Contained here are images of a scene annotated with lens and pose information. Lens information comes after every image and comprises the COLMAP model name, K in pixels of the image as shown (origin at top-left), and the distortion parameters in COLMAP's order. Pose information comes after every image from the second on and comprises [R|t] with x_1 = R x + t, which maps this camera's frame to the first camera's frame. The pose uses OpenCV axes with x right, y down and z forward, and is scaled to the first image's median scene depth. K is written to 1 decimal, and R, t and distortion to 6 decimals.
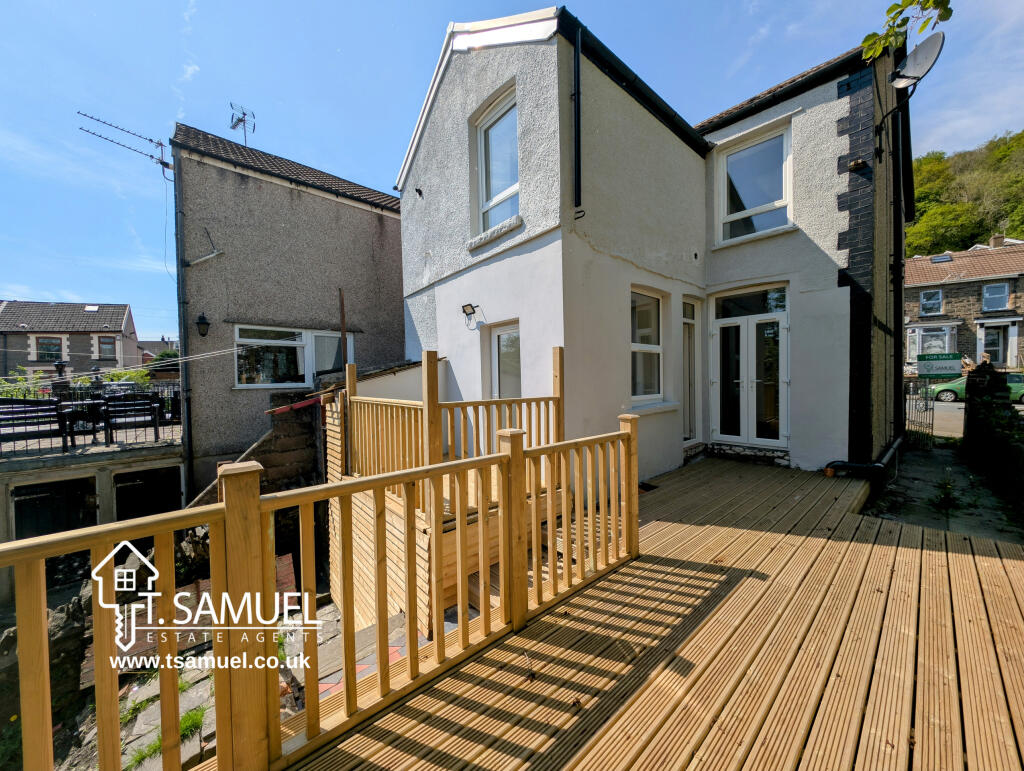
lens RADIAL K [[363.2, 0, 508.5], [0, 363.2, 386.4], [0, 0, 1]] dist [-0.000510, -0.000215]
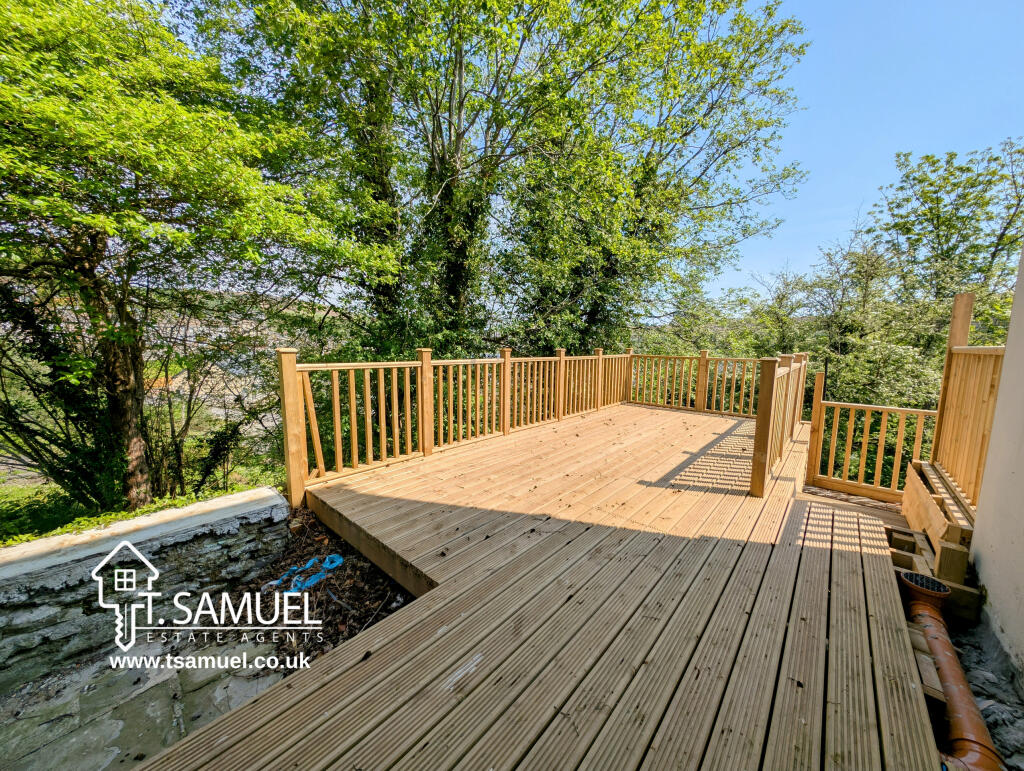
lens RADIAL K [[363.2, 0, 508.5], [0, 363.2, 386.4], [0, 0, 1]] dist [-0.000510, -0.000215]
pose [[-0.992205, 0.016739, -0.123490, 0.472566], [-0.000476, 0.990422, 0.138072, 0.009312], [0.124619, 0.137054, -0.982693, 0.769063]]
